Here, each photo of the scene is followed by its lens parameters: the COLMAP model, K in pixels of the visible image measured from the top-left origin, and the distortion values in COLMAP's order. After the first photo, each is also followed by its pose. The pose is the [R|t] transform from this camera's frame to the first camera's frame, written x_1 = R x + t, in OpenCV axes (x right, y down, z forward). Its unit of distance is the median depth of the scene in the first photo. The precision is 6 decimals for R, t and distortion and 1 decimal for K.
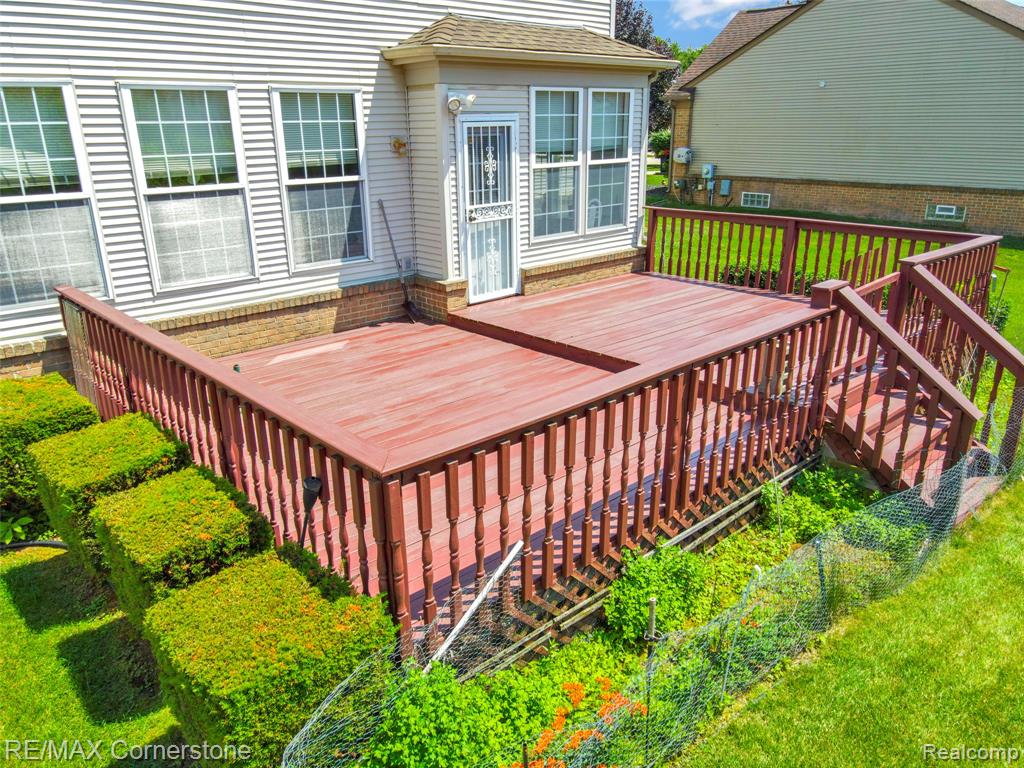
lens RADIAL K [[753.2, 0, 512.0], [0, 753.2, 380.9], [0, 0, 1]] dist [-0.011844, 0.041436]
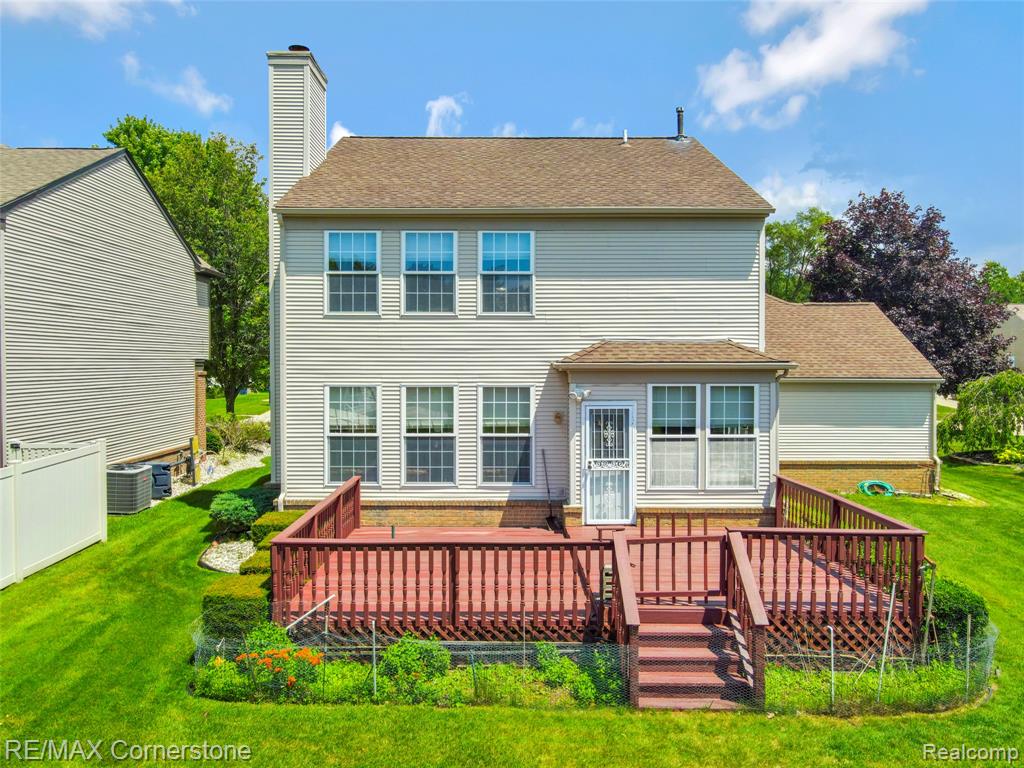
lens RADIAL K [[753.2, 0, 505.7], [0, 753.2, 378.0], [0, 0, 1]] dist [-0.011844, 0.041436]
pose [[0.734136, 0.023399, -0.678599, 0.852866], [-0.232387, 0.947711, -0.218726, -0.016240], [0.637998, 0.318272, 0.701186, -0.220684]]
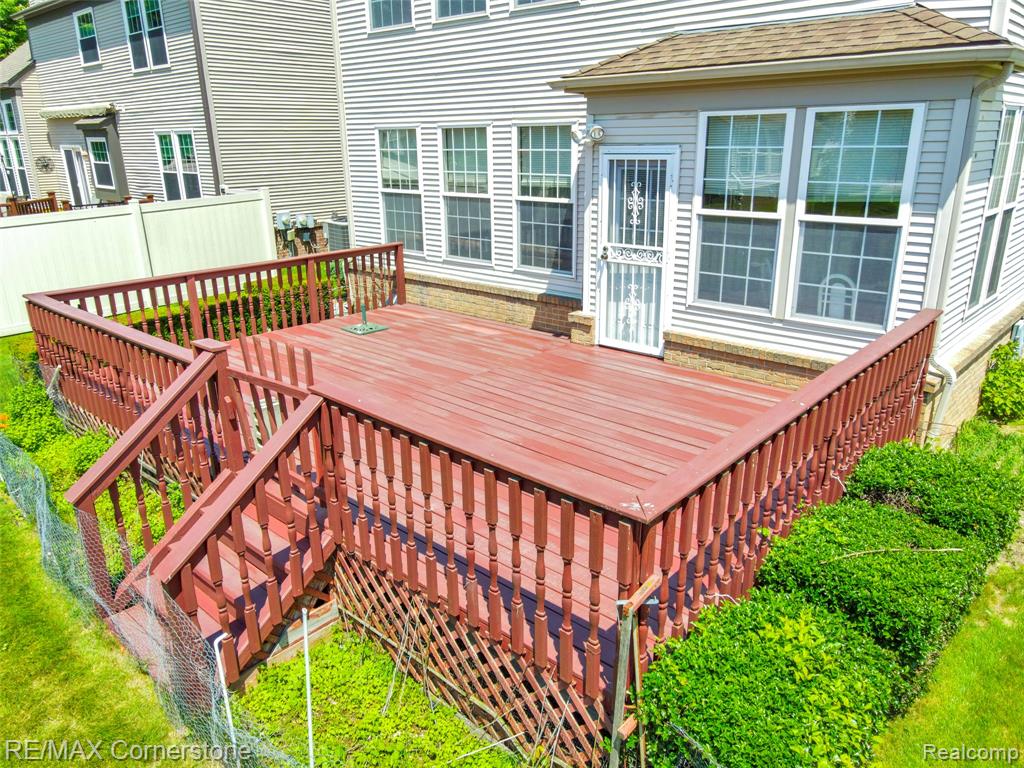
lens RADIAL K [[753.2, 0, 509.8], [0, 753.2, 375.7], [0, 0, 1]] dist [-0.011844, 0.041436]
pose [[0.076558, 0.312156, -0.946941, 0.882529], [-0.317036, 0.908060, 0.273707, -0.304127], [0.945318, 0.279260, 0.168484, 0.785980]]
